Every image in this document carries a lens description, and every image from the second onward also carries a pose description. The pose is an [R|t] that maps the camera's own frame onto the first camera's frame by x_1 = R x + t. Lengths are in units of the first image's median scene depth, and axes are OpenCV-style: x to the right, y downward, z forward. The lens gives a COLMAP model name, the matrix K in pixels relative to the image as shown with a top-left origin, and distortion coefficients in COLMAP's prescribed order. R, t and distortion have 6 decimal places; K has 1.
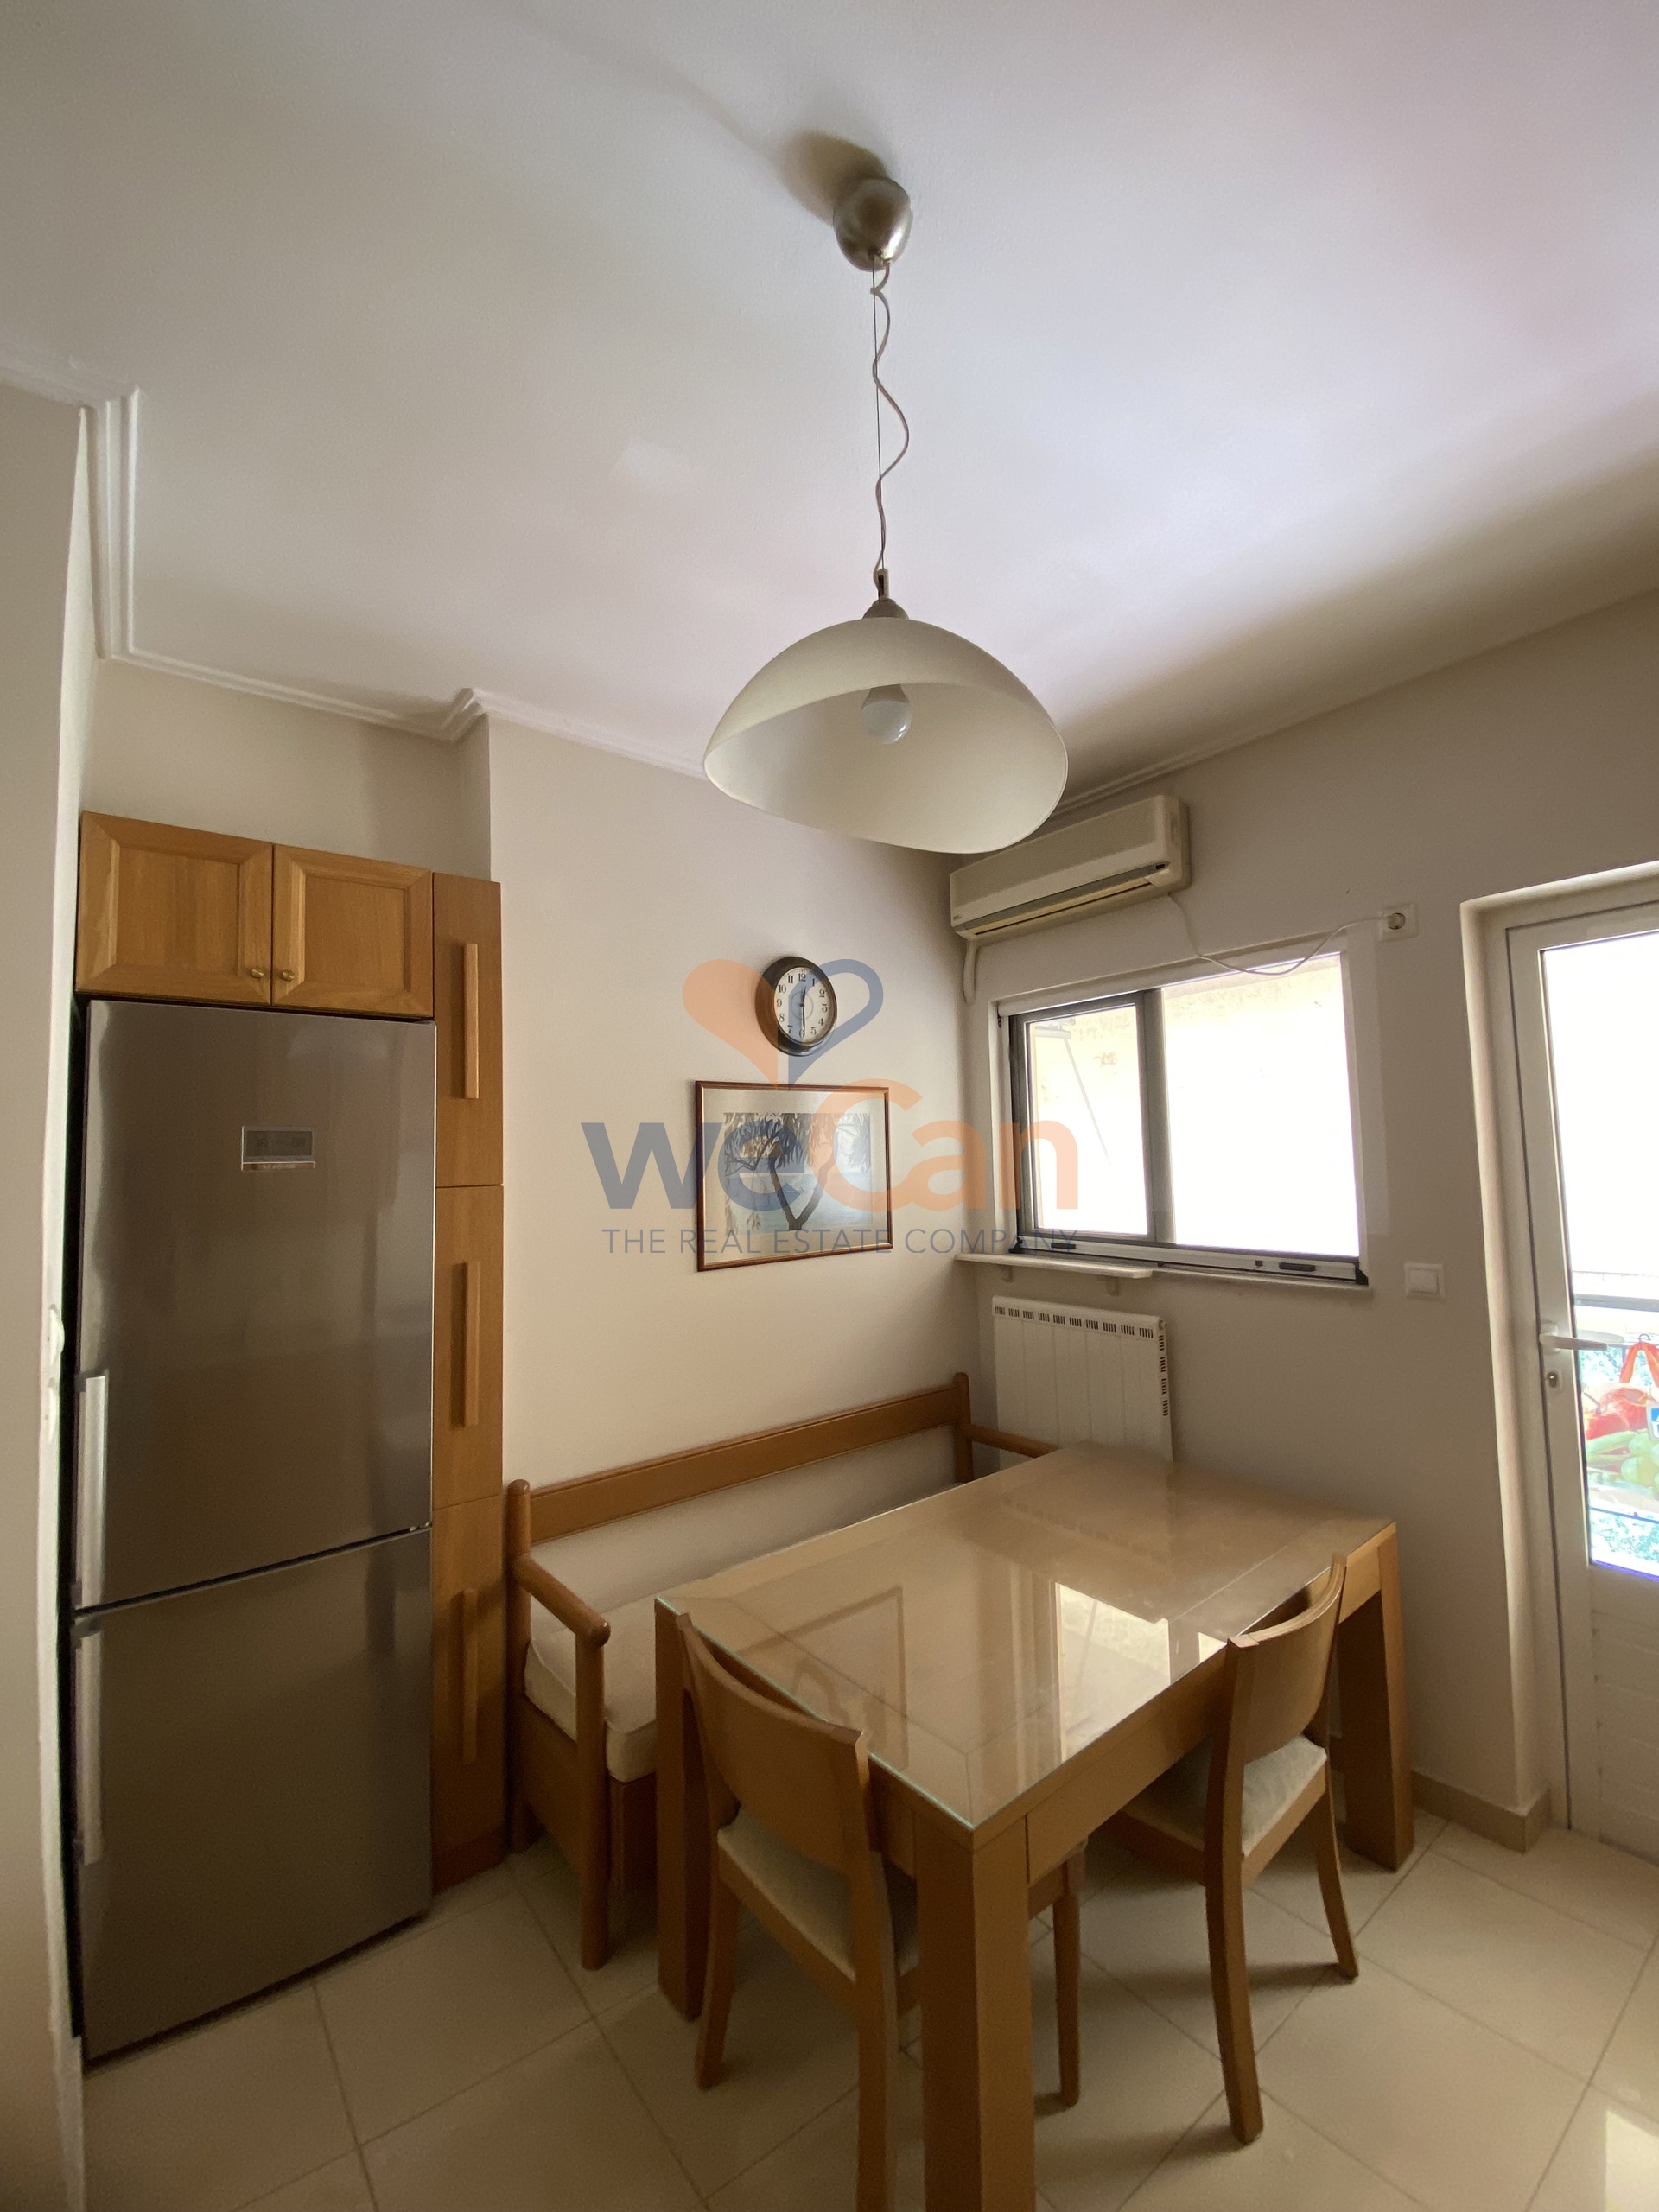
lens RADIAL K [[897.6, 0, 814.5], [0, 897.6, 1116.4], [0, 0, 1]] dist [0.016837, -0.016775]
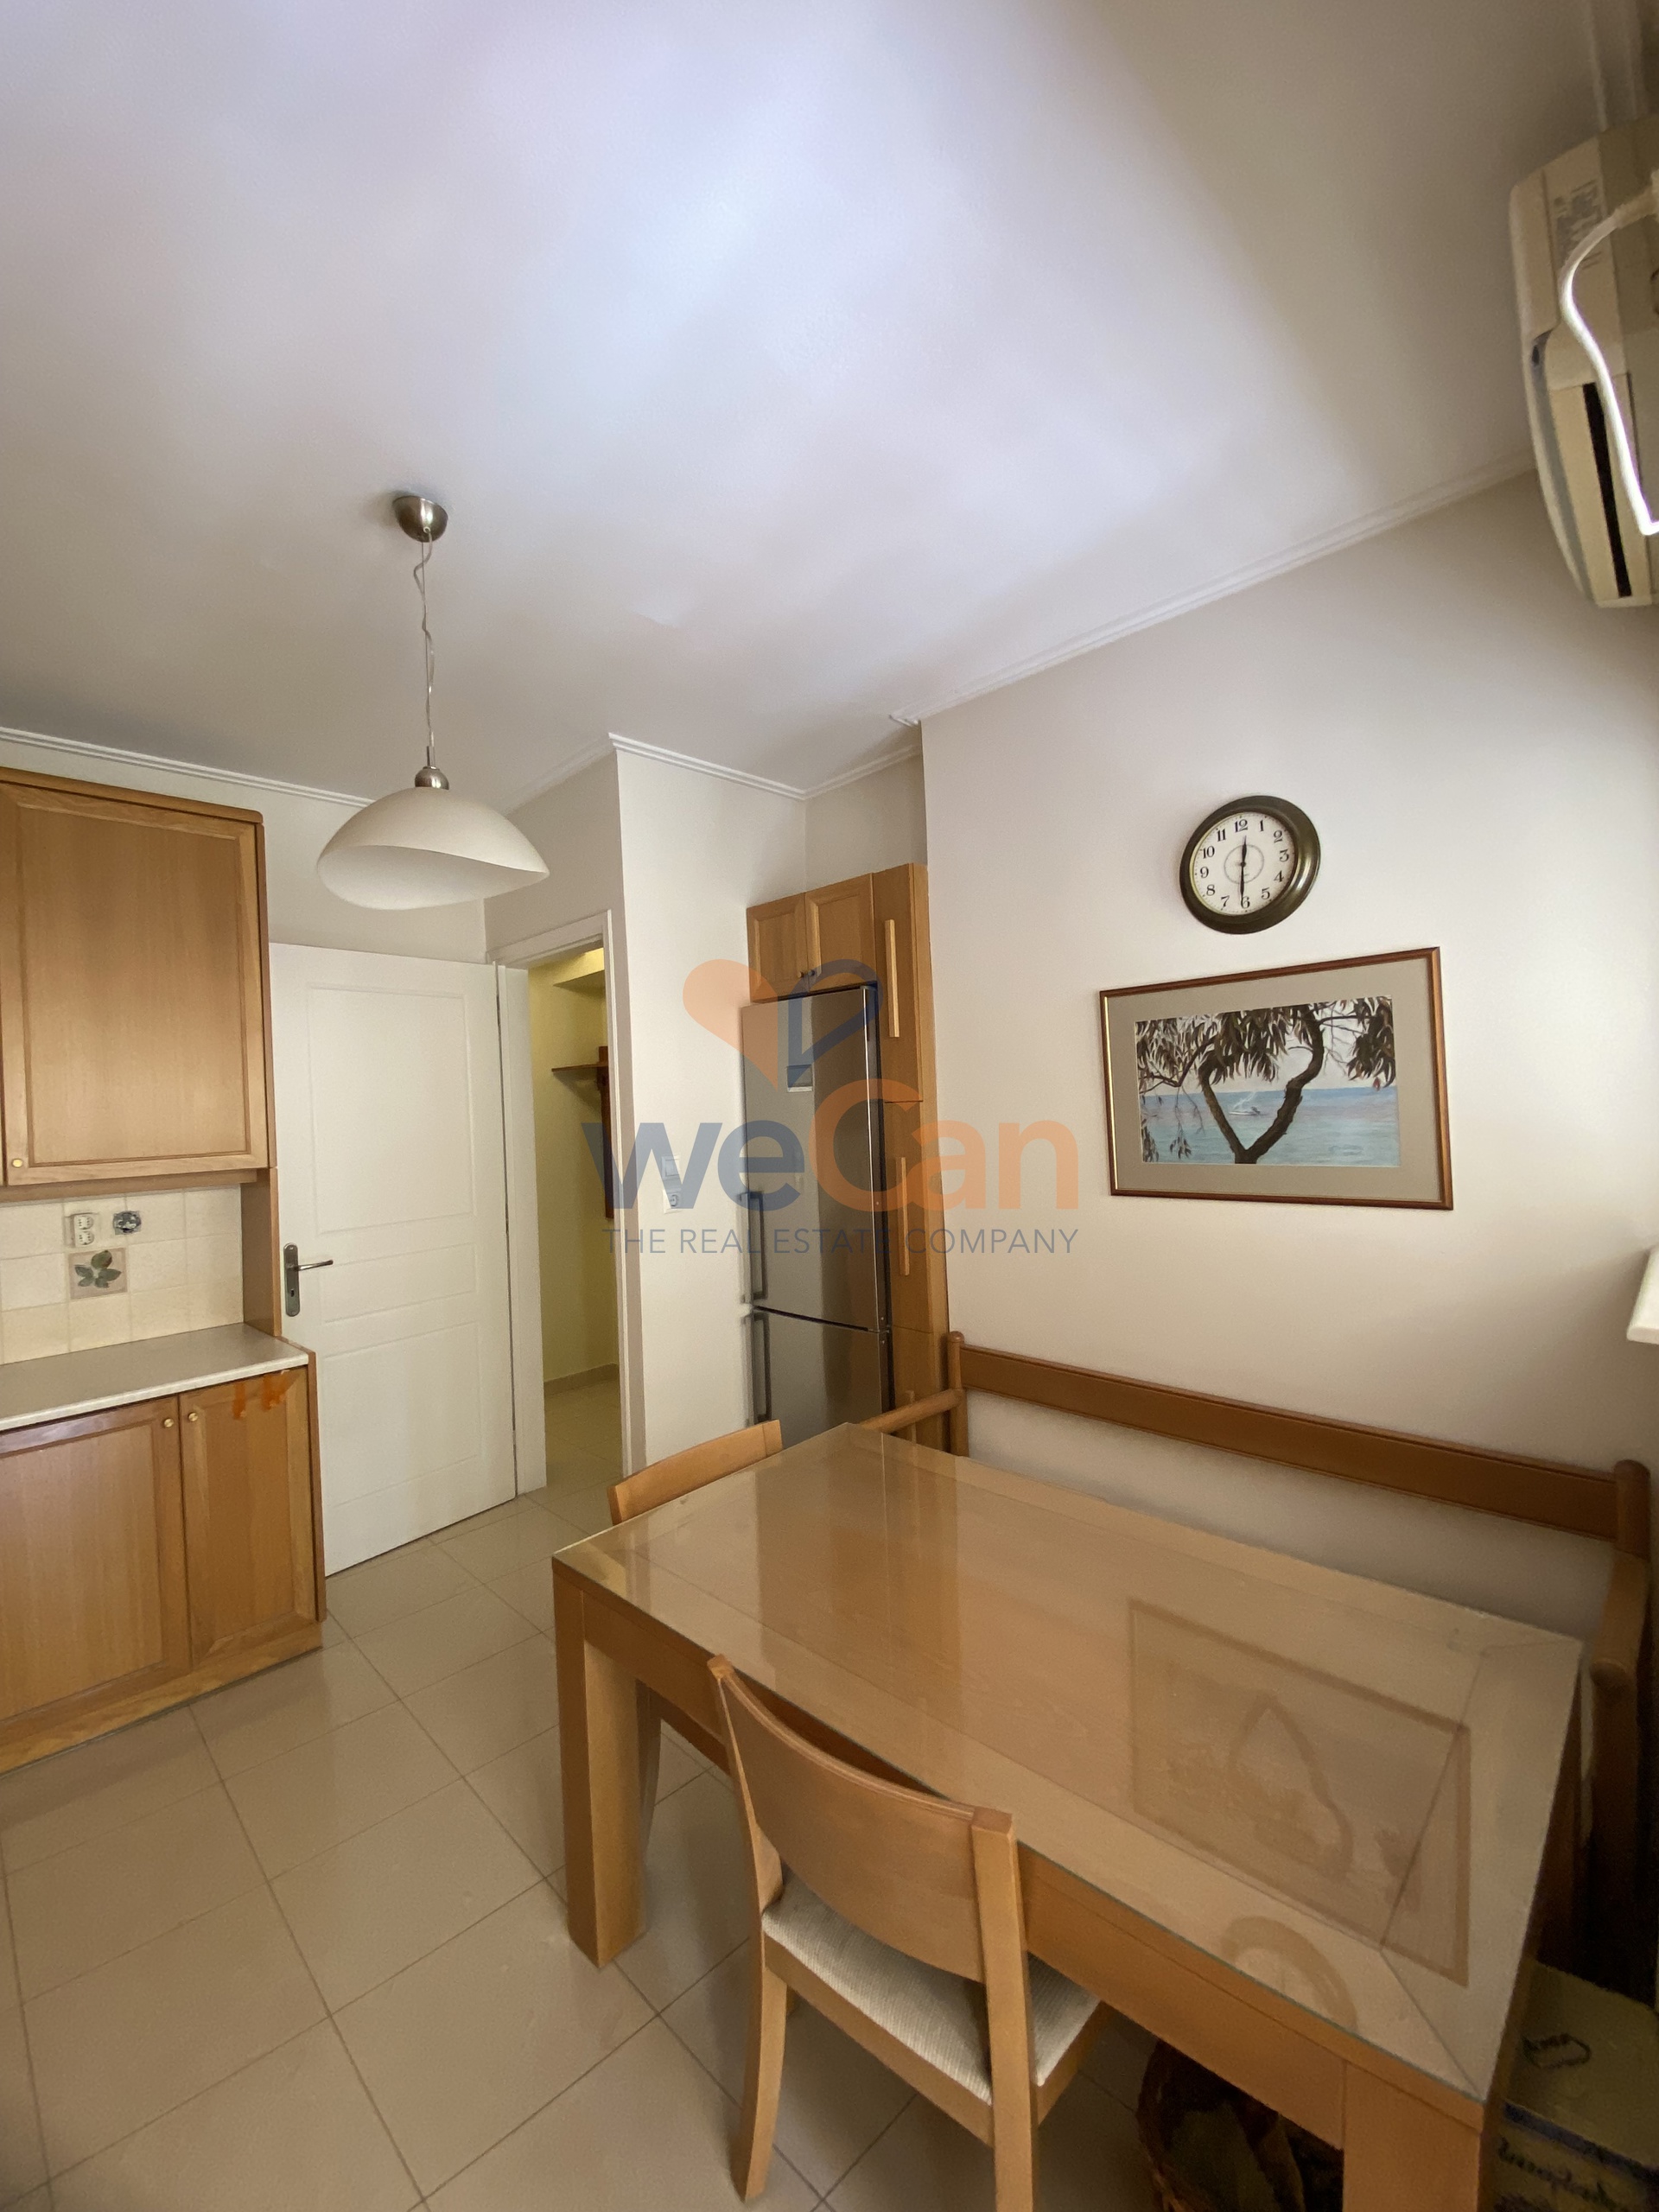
lens RADIAL K [[897.6, 0, 826.2], [0, 897.6, 1104.7], [0, 0, 1]] dist [0.016837, -0.016775]
pose [[0.110370, 0.035711, -0.993249, 0.716047], [0.098013, 0.994092, 0.046633, 0.005638], [0.989046, -0.102499, 0.106217, 0.574407]]
